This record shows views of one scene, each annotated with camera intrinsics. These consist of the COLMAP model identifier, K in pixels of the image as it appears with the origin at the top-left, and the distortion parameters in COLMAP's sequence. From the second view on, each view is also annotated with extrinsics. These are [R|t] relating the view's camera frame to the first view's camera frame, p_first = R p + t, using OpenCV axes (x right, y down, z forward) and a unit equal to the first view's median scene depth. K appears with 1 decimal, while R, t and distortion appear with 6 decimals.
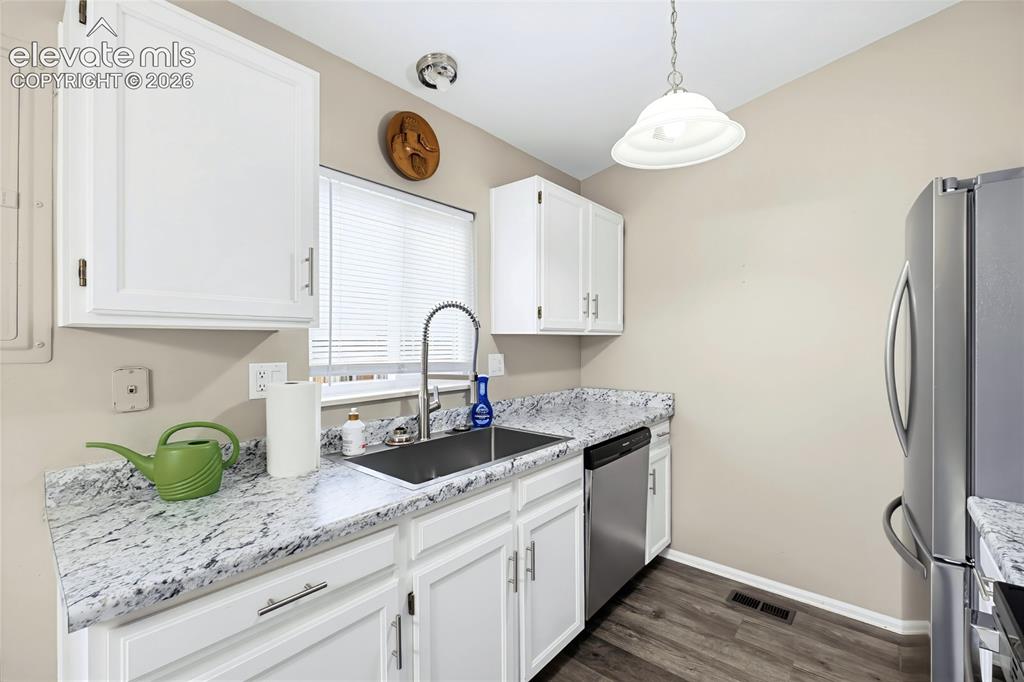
lens RADIAL K [[440.1, 0, 512.0], [0, 440.1, 341.0], [0, 0, 1]] dist [0.000180, -0.000082]
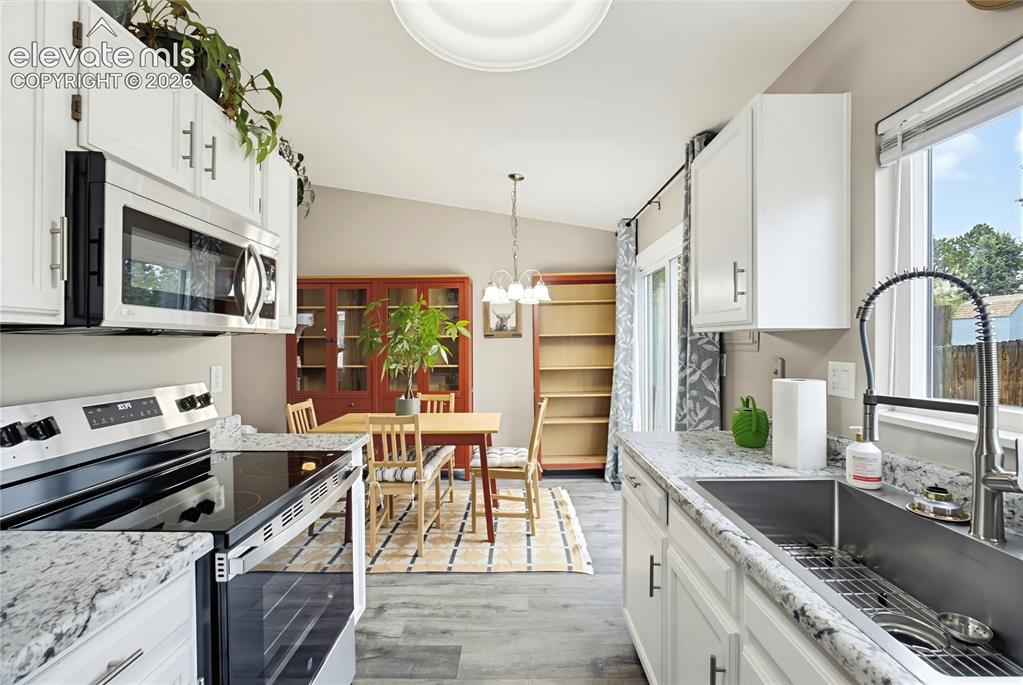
lens RADIAL K [[479.4, 0, 511.6], [0, 479.4, 337.1], [0, 0, 1]] dist [-0.083351, -0.000172]
pose [[-0.768500, -0.002025, -0.639847, 0.600690], [0.008223, 0.999881, -0.013041, 0.002525], [0.639797, -0.015283, -0.768392, 1.185894]]
